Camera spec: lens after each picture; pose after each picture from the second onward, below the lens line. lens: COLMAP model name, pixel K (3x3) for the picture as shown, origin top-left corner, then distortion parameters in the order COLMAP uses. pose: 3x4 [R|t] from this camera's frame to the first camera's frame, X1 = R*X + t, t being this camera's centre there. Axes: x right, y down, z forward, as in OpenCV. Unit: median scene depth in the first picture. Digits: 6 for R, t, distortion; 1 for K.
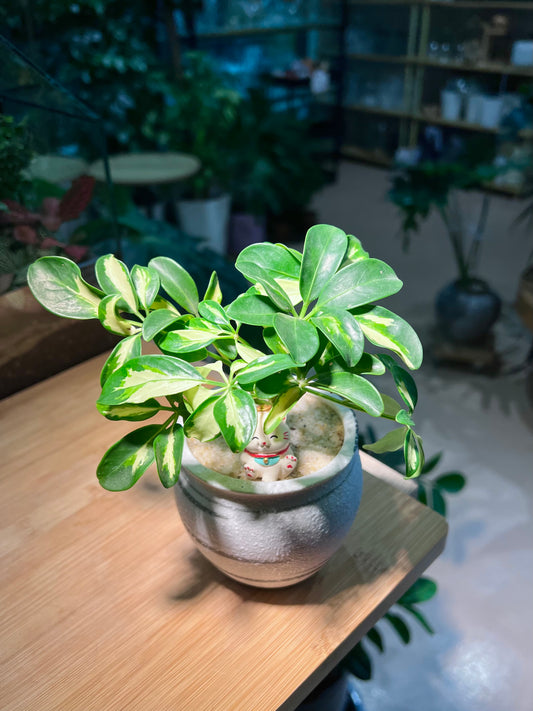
lens RADIAL K [[643.8, 0, 266.5], [0, 643.8, 355.5], [0, 0, 1]] dist [-0.006125, -0.013111]
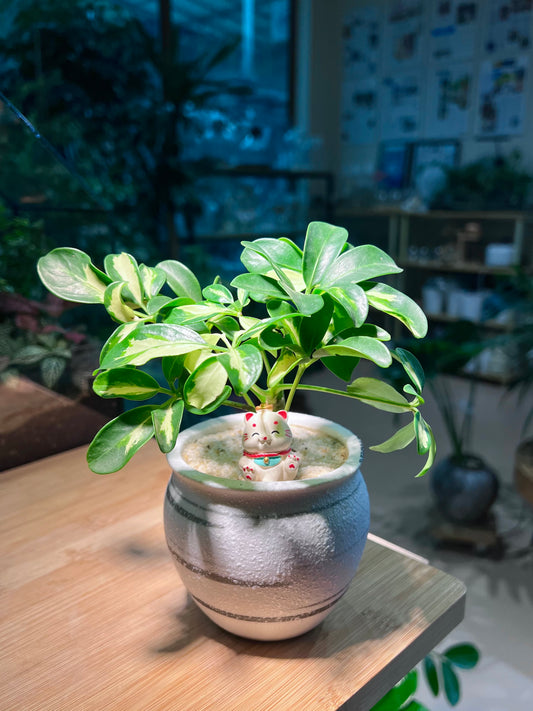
lens RADIAL K [[654.0, 0, 256.3], [0, 654.0, 343.2], [0, 0, 1]] dist [-0.004562, -0.008384]
pose [[0.999872, 0.015971, -0.000525, -0.017163], [-0.015324, 0.949009, -0.314876, 0.283613], [-0.004530, 0.314843, 0.949133, 0.038677]]
